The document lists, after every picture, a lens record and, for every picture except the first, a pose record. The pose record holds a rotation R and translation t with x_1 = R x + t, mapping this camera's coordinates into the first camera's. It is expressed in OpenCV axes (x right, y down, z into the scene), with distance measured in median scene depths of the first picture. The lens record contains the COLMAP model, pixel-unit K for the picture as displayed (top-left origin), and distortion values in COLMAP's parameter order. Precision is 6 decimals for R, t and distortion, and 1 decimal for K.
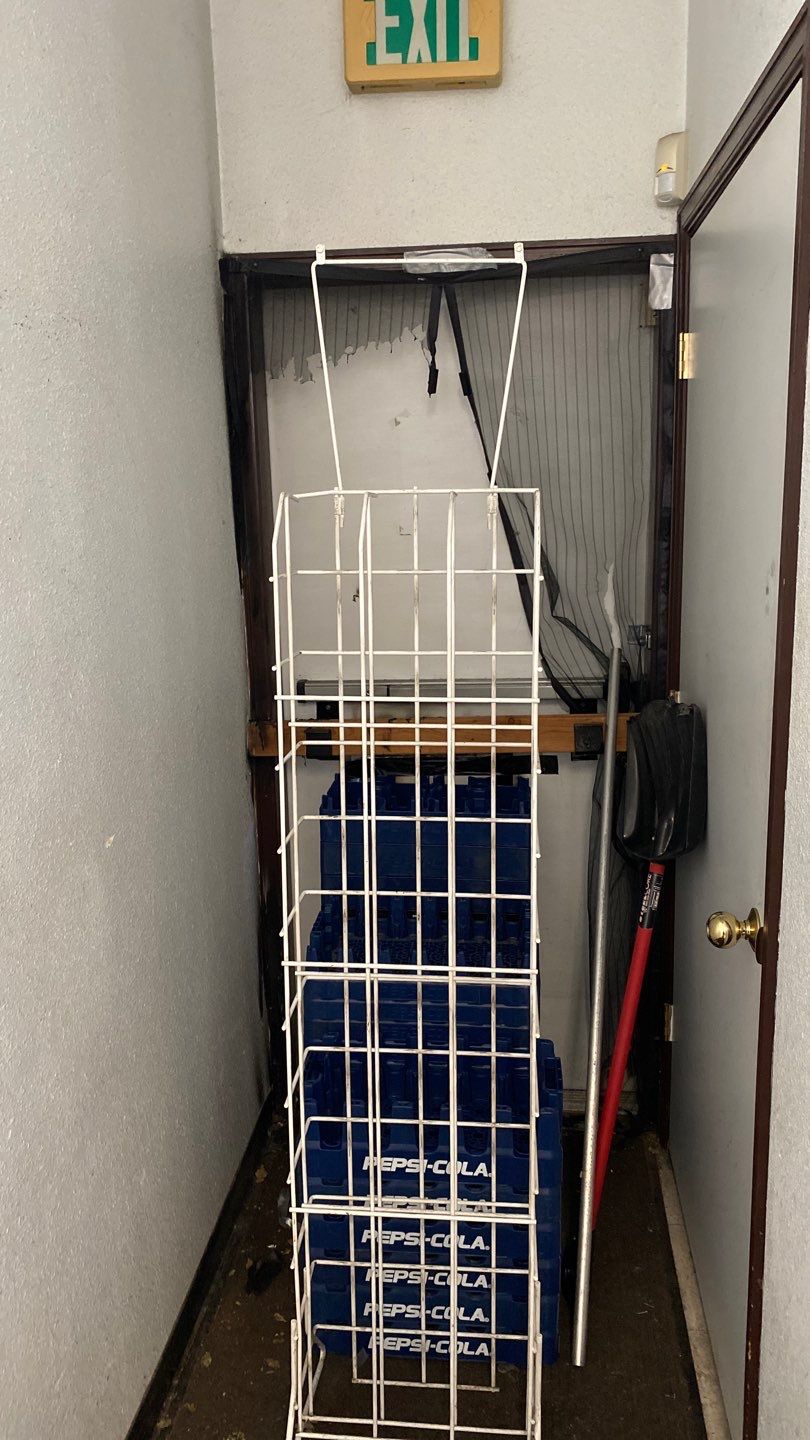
lens RADIAL K [[1093.7, 0, 403.8], [0, 1093.7, 715.6], [0, 0, 1]] dist [0.047472, -0.069108]
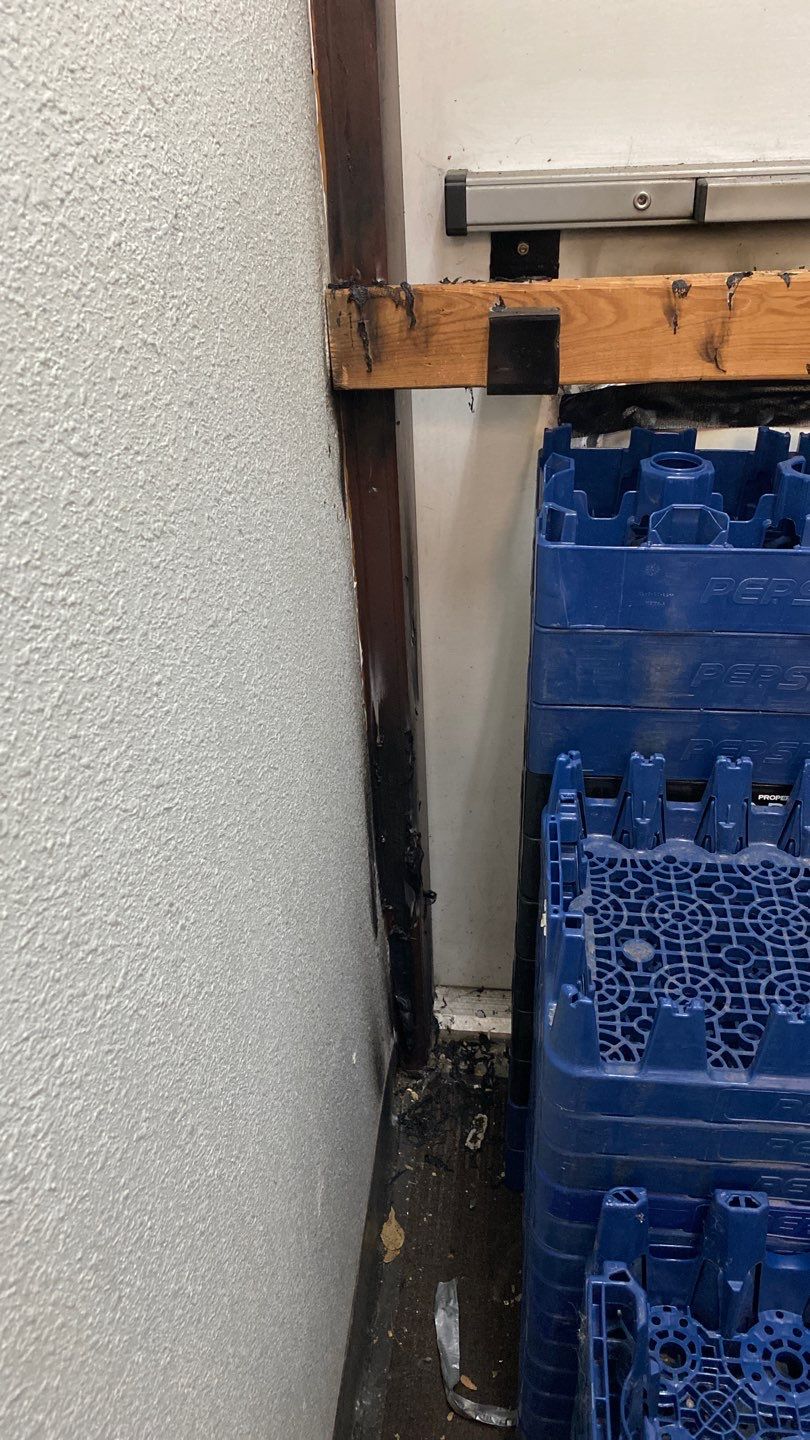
lens RADIAL K [[1093.7, 0, 400.4], [0, 1093.7, 709.2], [0, 0, 1]] dist [0.047472, -0.069108]
pose [[0.999666, -0.007564, -0.024727, -0.122906], [0.015782, 0.935967, 0.351733, 0.008834], [0.020483, -0.352006, 0.935774, 0.673286]]
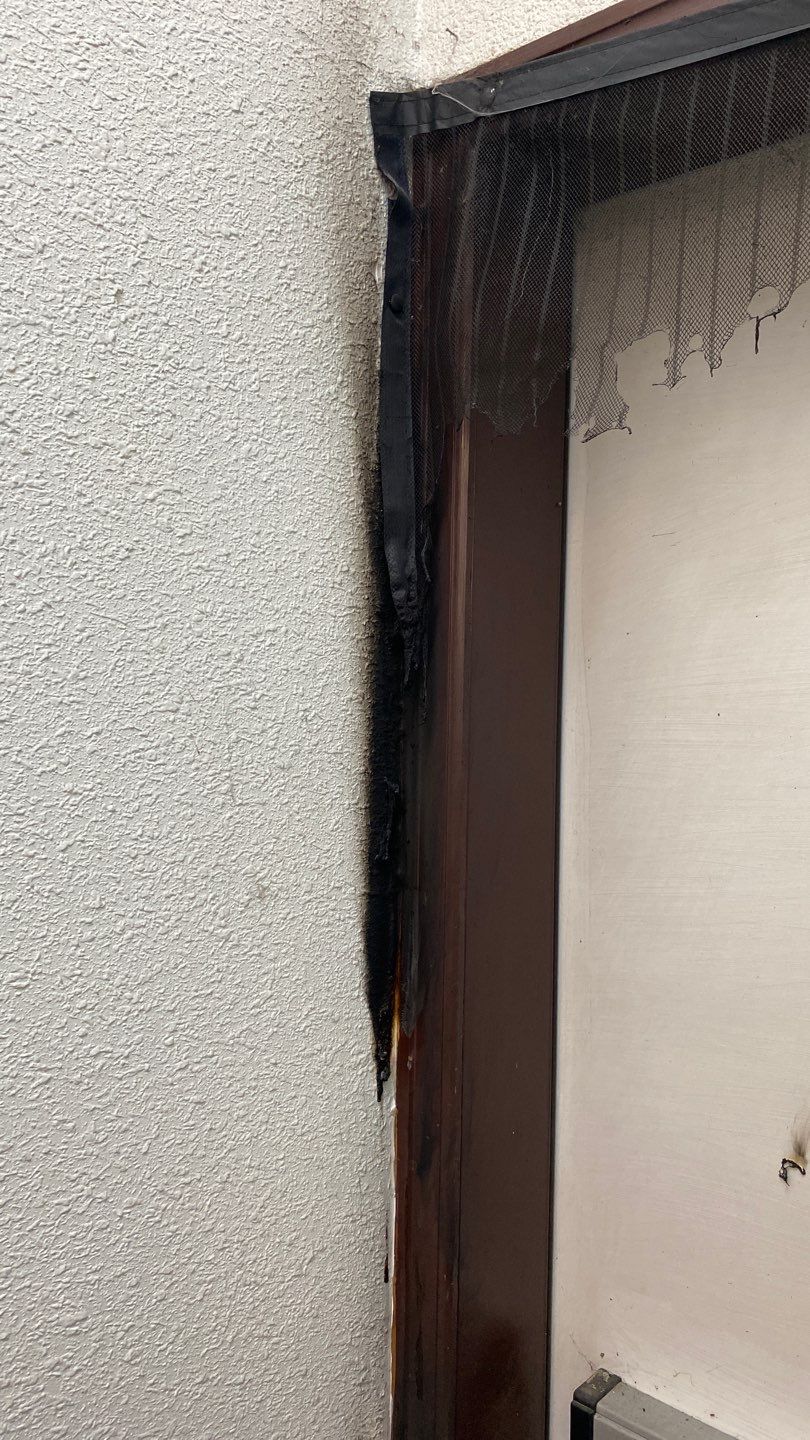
lens RADIAL K [[1093.7, 0, 420.6], [0, 1093.7, 718.0], [0, 0, 1]] dist [0.047472, -0.069108]
pose [[0.806451, 0.049868, -0.589194, 0.046377], [-0.151603, 0.980568, -0.124512, -0.198171], [0.571536, 0.189737, 0.798340, 0.795026]]
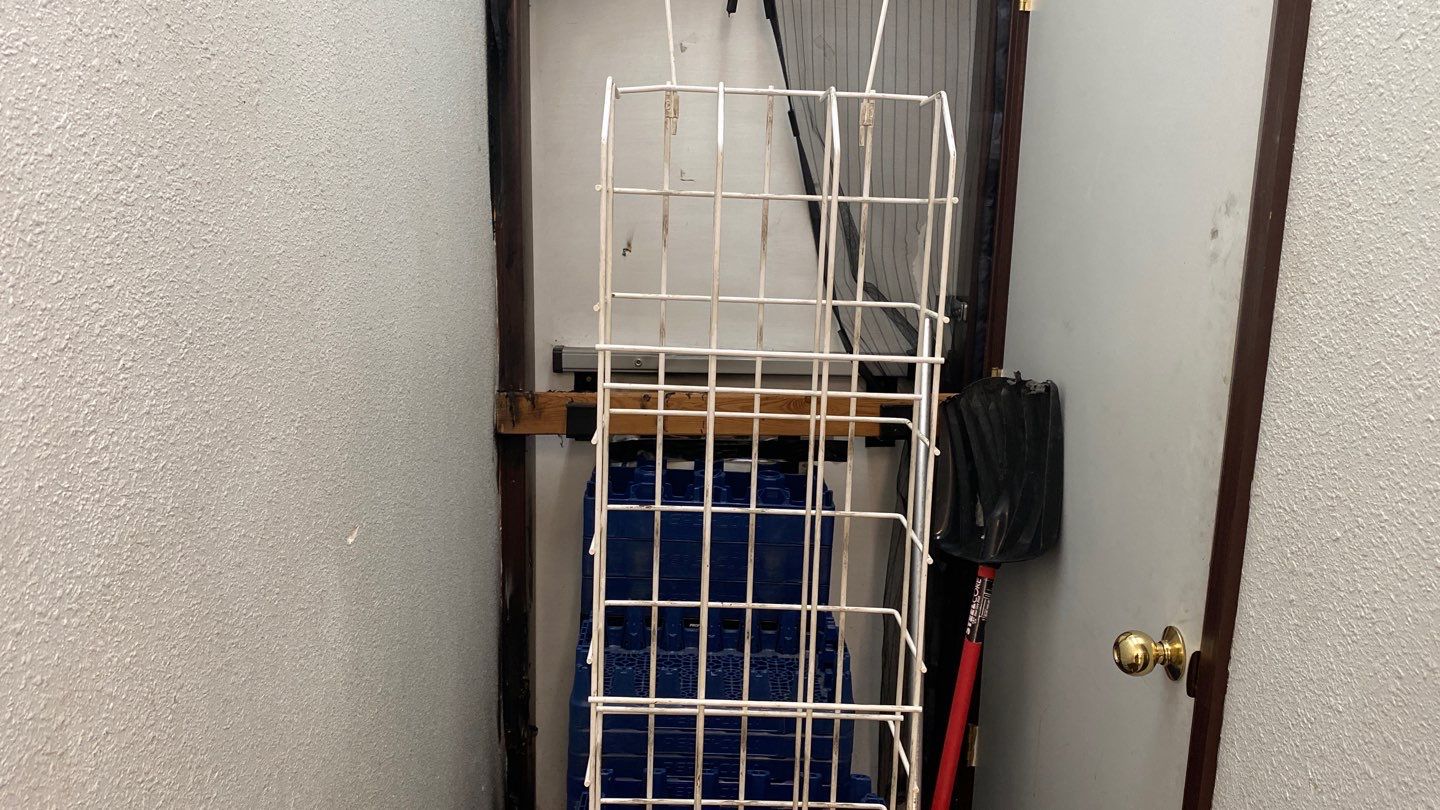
lens RADIAL K [[1093.7, 0, 720.7], [0, 1093.7, 397.5], [0, 0, 1]] dist [0.047472, -0.069108]
pose [[0.992549, 0.026310, 0.118972, -0.080066], [-0.025172, 0.999622, -0.011059, 0.016337], [-0.119218, 0.007982, 0.992836, 0.159807]]
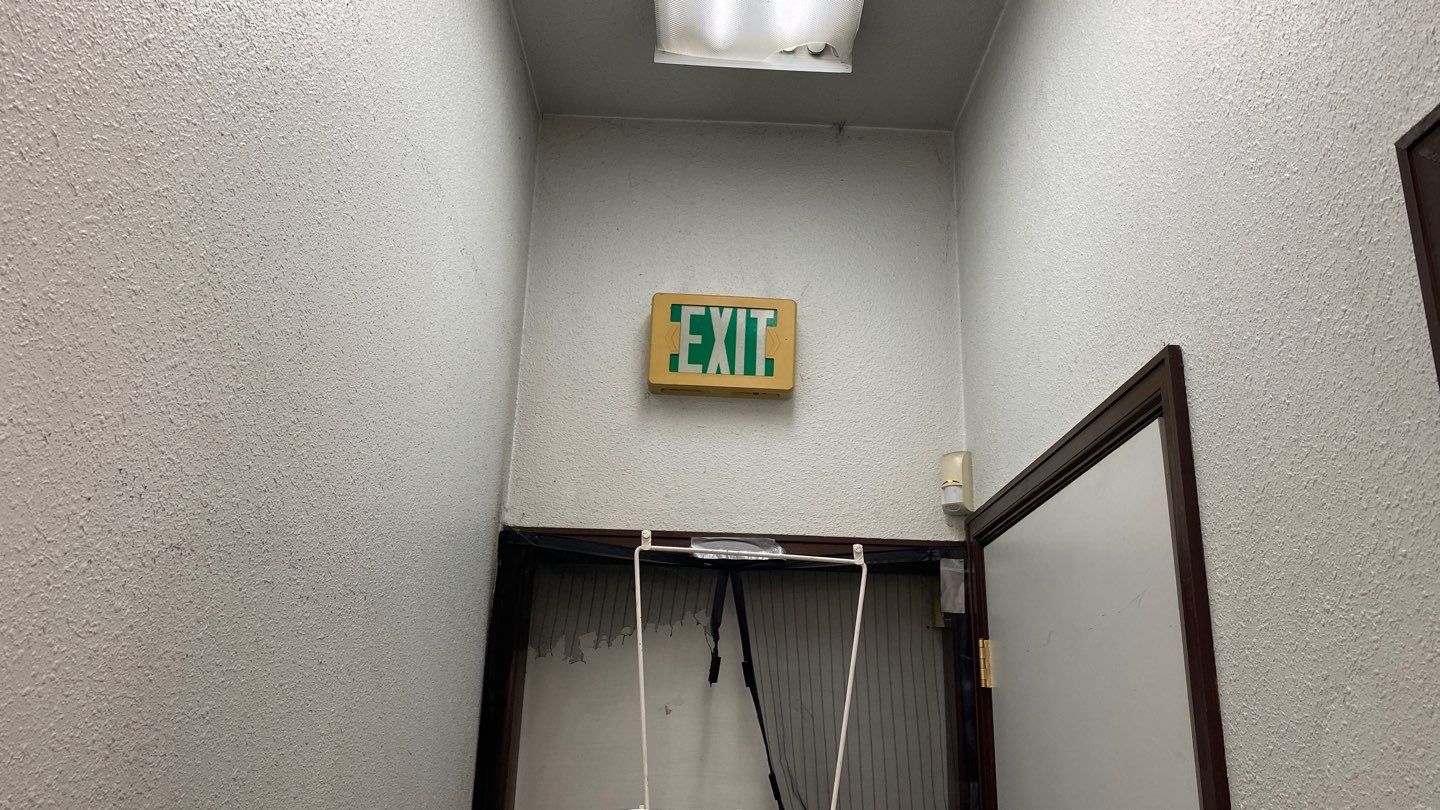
lens RADIAL K [[1093.7, 0, 716.1], [0, 1093.7, 385.6], [0, 0, 1]] dist [0.047472, -0.069108]
pose [[0.992733, 0.084546, 0.085633, -0.073974], [-0.029751, 0.861954, -0.506114, -0.046271], [-0.116602, 0.499888, 0.858205, 0.095550]]
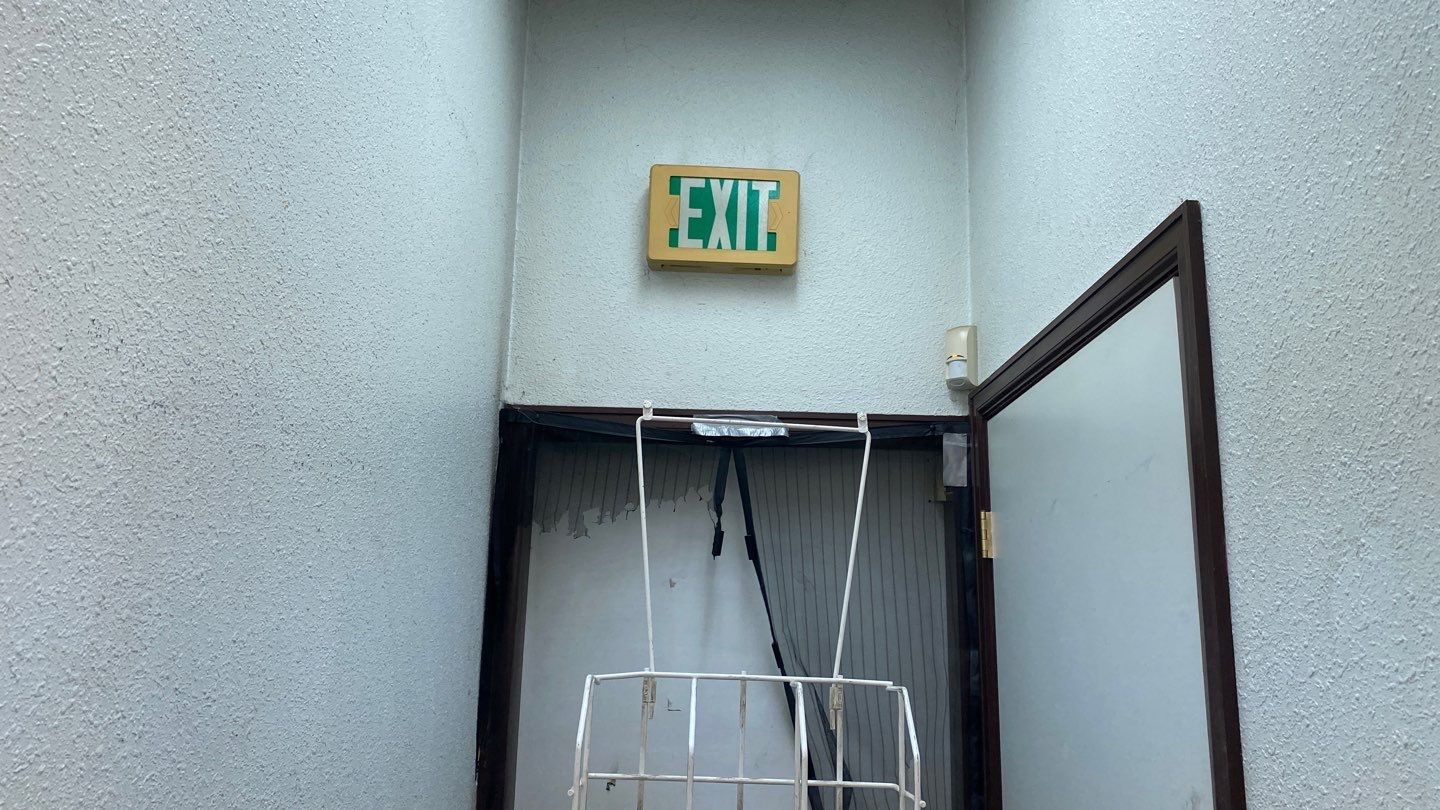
lens RADIAL K [[1093.7, 0, 722.5], [0, 1093.7, 387.9], [0, 0, 1]] dist [0.047472, -0.069108]
pose [[0.992813, 0.068208, 0.098335, -0.072019], [-0.021188, 0.908882, -0.416514, -0.041457], [-0.117785, 0.411437, 0.903796, 0.115989]]
